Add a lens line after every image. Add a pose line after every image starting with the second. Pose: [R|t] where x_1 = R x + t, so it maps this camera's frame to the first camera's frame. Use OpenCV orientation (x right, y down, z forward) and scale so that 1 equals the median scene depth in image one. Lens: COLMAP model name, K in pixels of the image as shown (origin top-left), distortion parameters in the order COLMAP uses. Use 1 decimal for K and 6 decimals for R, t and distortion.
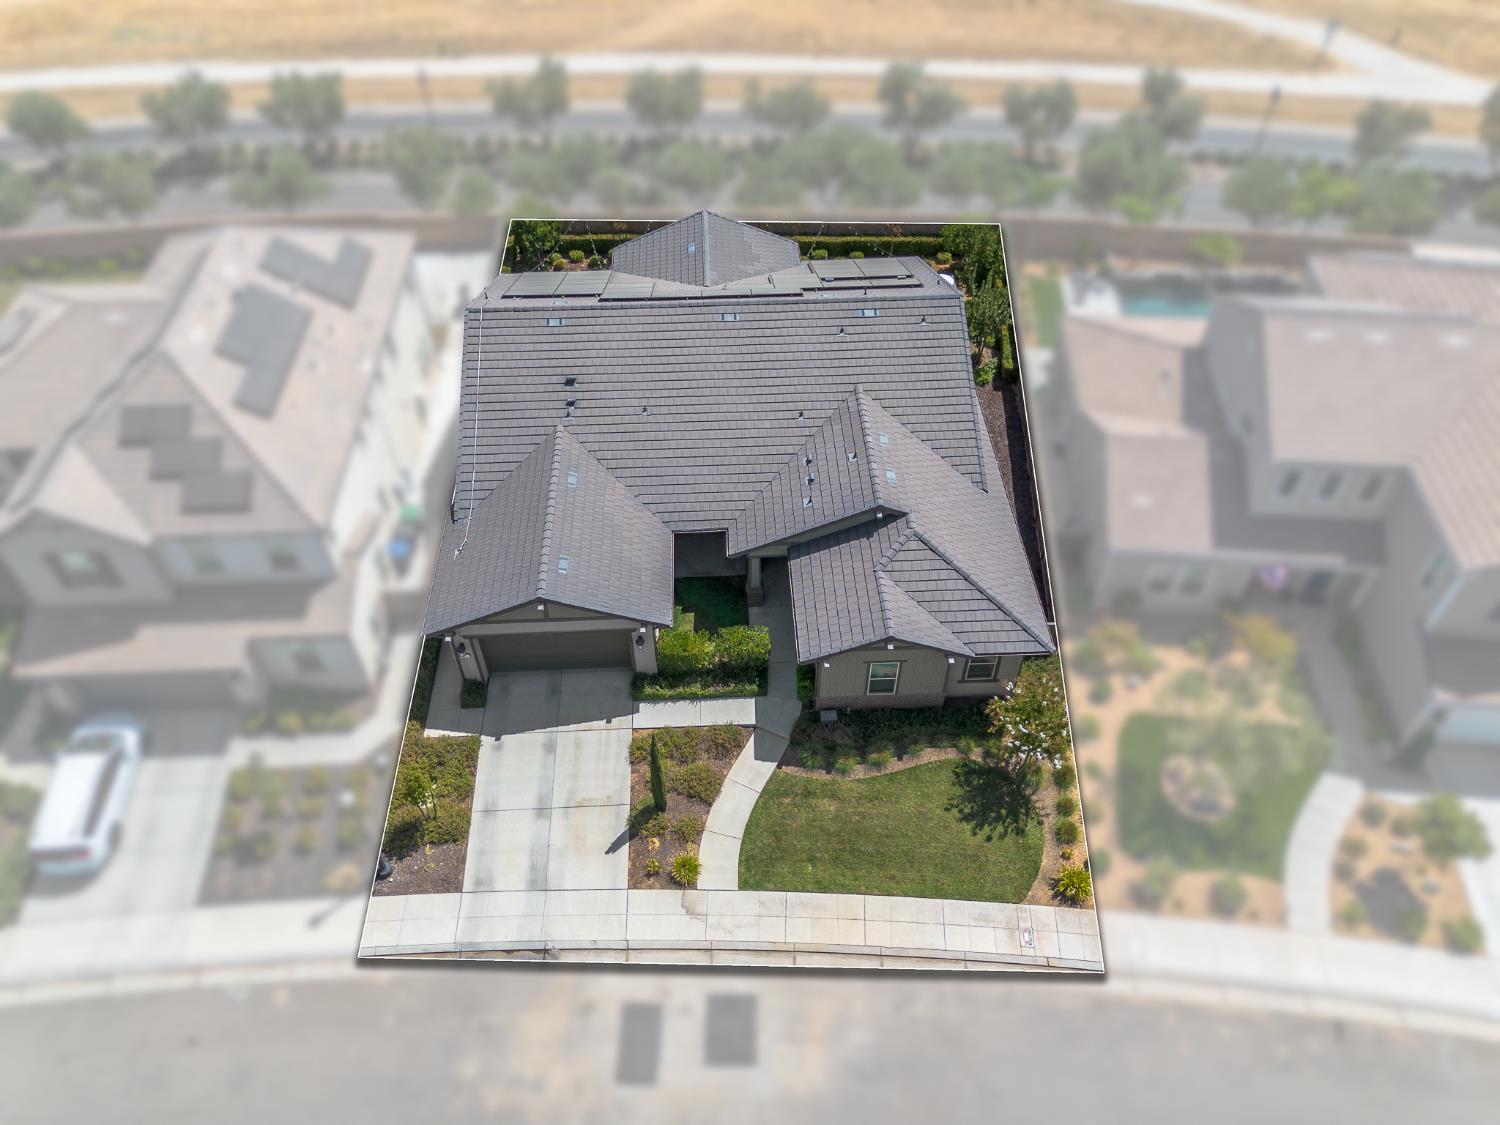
lens RADIAL K [[1073.0, 0, 750.0], [0, 1073.0, 562.5], [0, 0, 1]] dist [-0.002598, -0.004143]
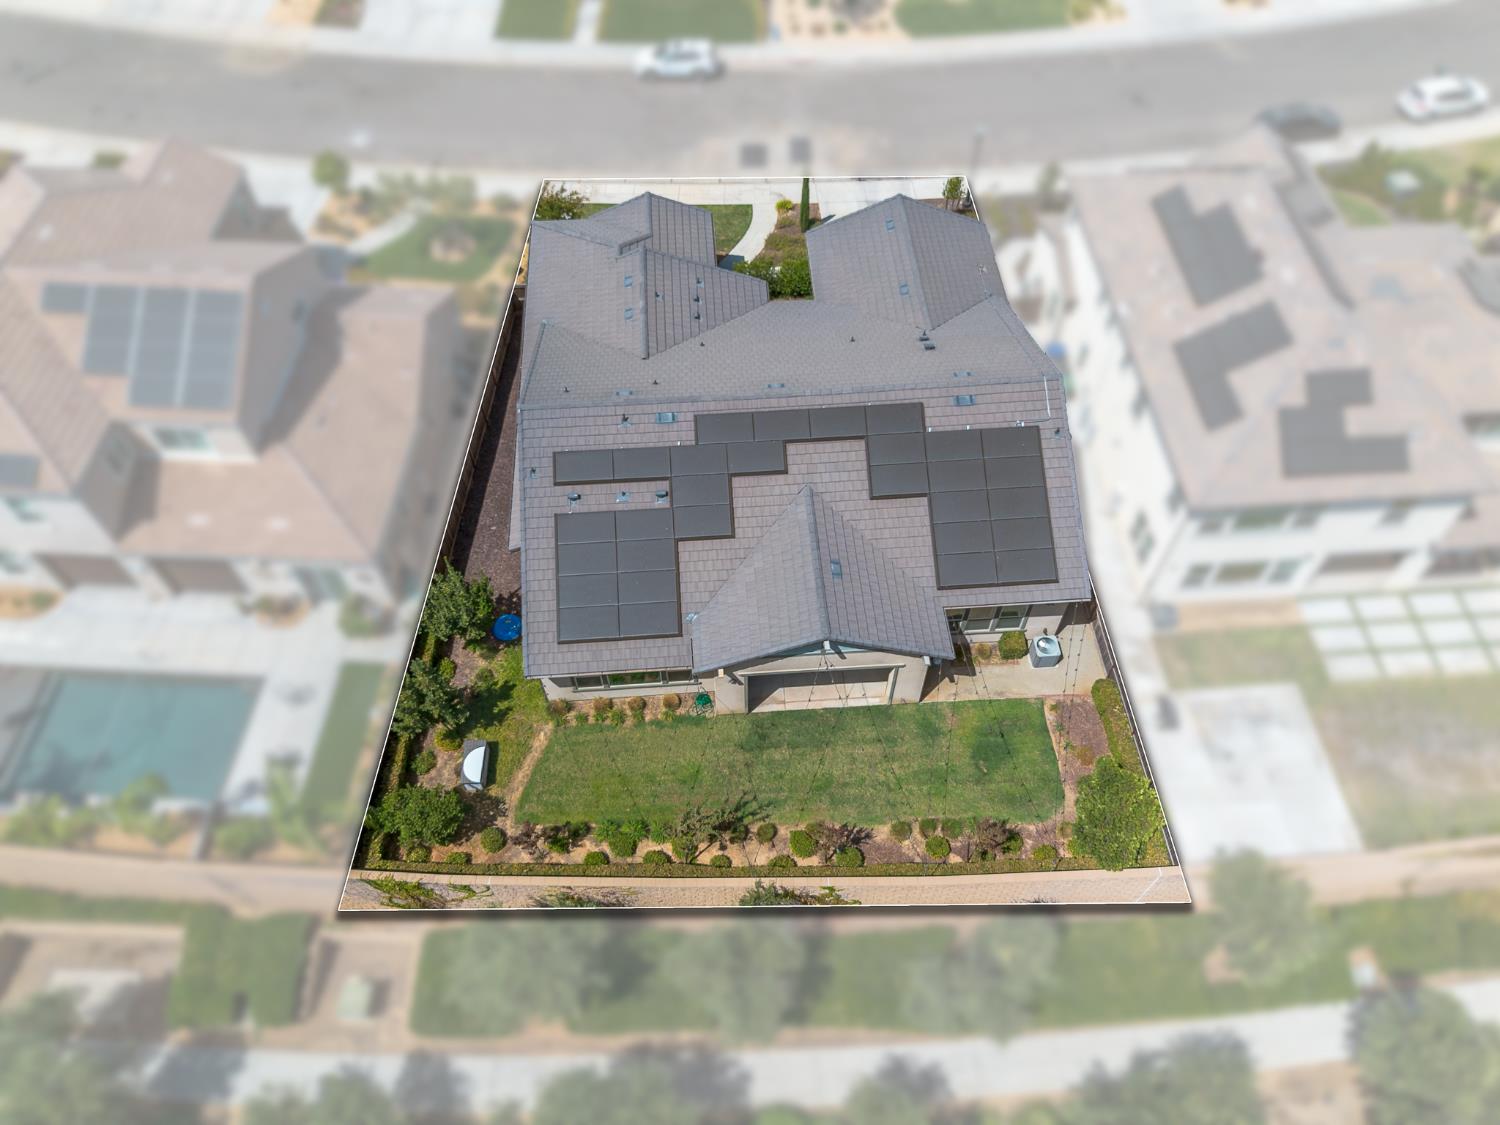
lens RADIAL K [[1073.0, 0, 750.0], [0, 1073.0, 562.5], [0, 0, 1]] dist [-0.002598, -0.004143]
pose [[-0.999566, 0.029468, 0.000322, 0.008194], [-0.005411, -0.194249, 0.980937, -1.384776], [0.028969, 0.980509, 0.194324, 1.153260]]
